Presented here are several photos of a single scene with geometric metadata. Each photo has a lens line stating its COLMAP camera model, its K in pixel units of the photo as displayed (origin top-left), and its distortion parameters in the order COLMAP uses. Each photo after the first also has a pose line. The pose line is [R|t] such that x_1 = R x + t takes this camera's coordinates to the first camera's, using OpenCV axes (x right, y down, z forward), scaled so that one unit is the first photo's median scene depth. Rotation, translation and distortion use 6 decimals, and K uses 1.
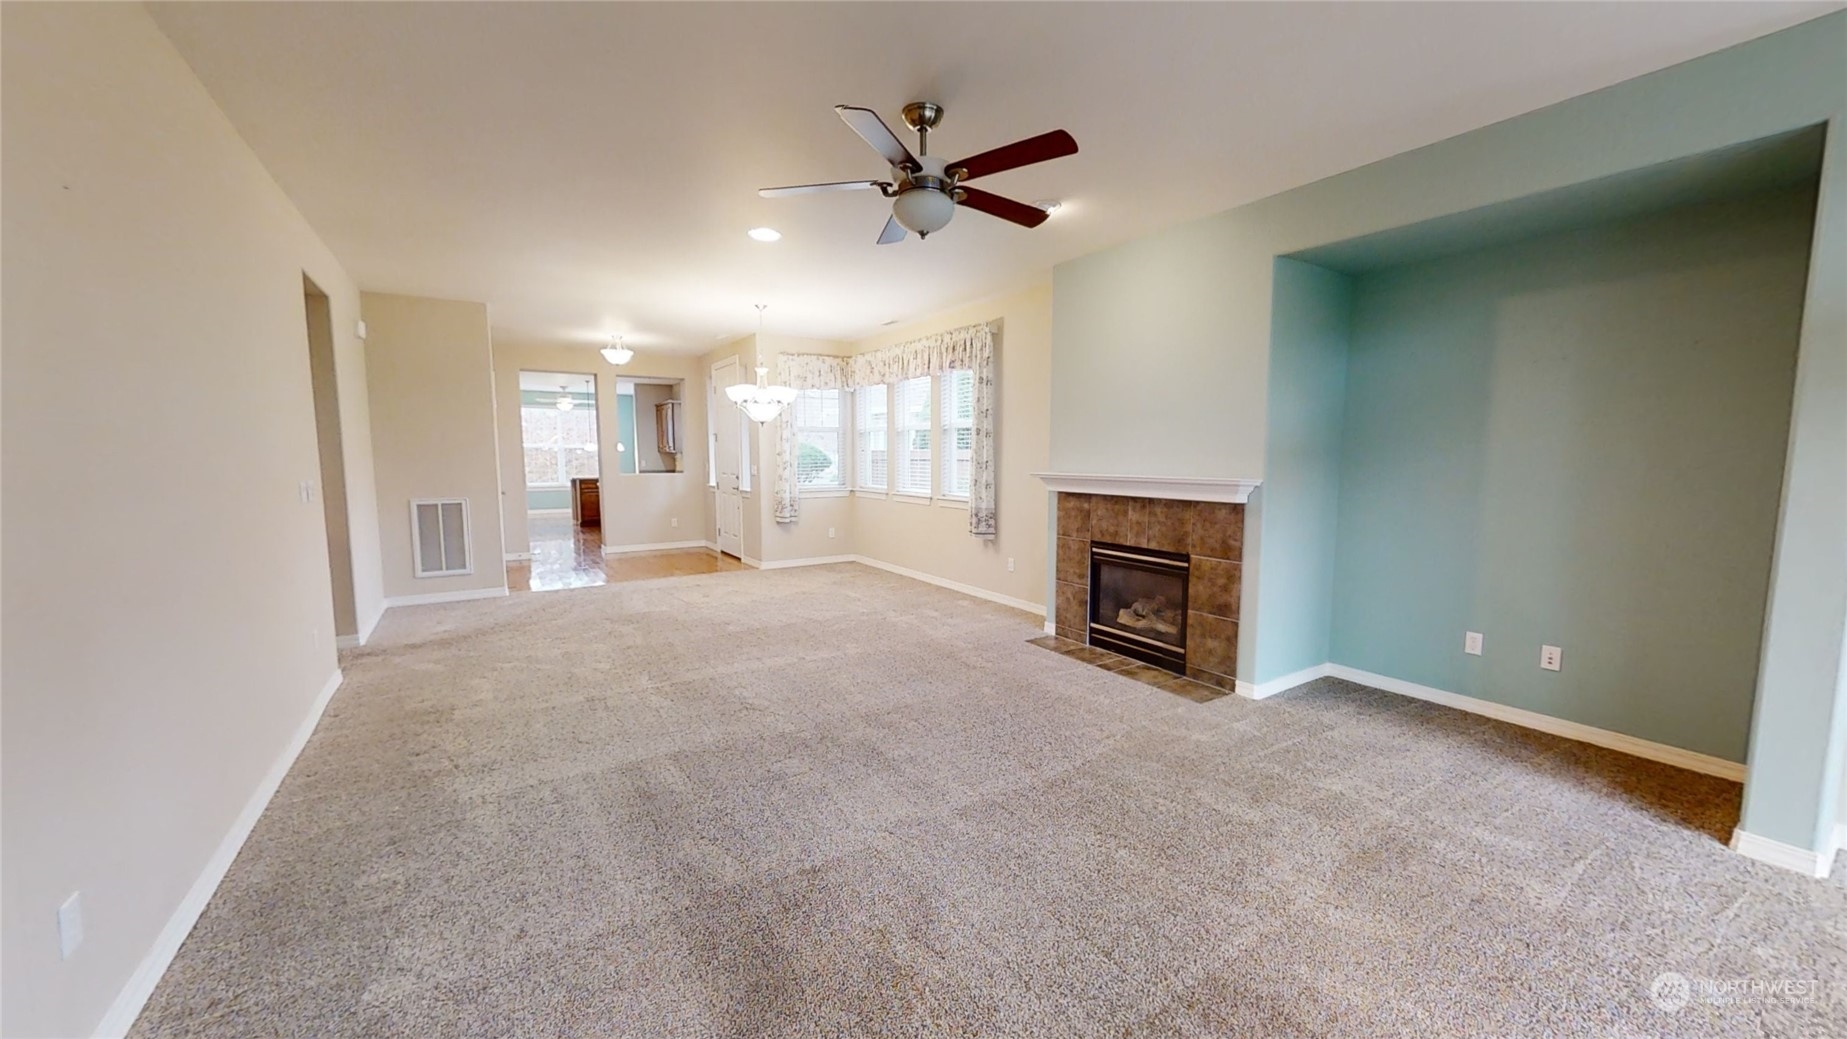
lens RADIAL K [[677.9, 0, 924.1], [0, 677.9, 524.2], [0, 0, 1]] dist [0.000011, -0.000057]
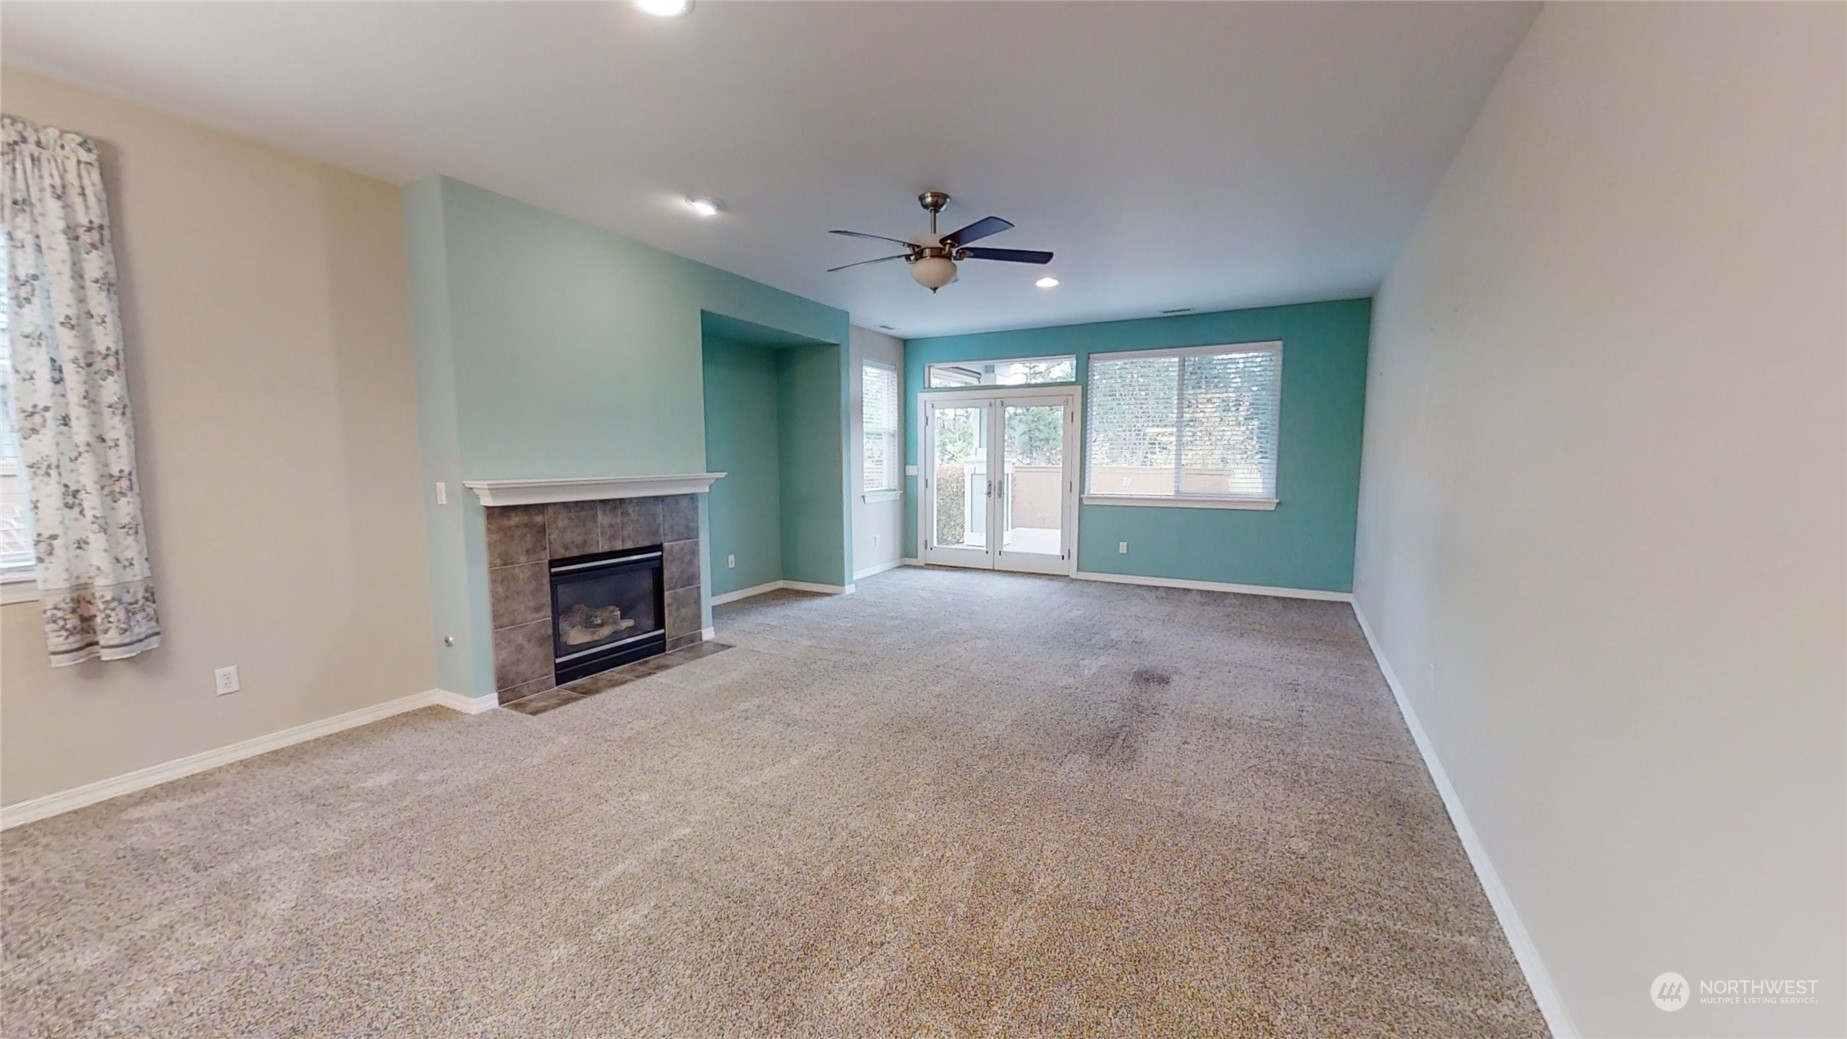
lens RADIAL K [[677.9, 0, 924.1], [0, 677.9, 524.2], [0, 0, 1]] dist [0.000011, -0.000057]
pose [[-0.489439, -0.089189, 0.867465, -0.718693], [0.092133, 0.983900, 0.153143, -0.107821], [-0.867157, 0.154876, -0.473342, 1.039587]]
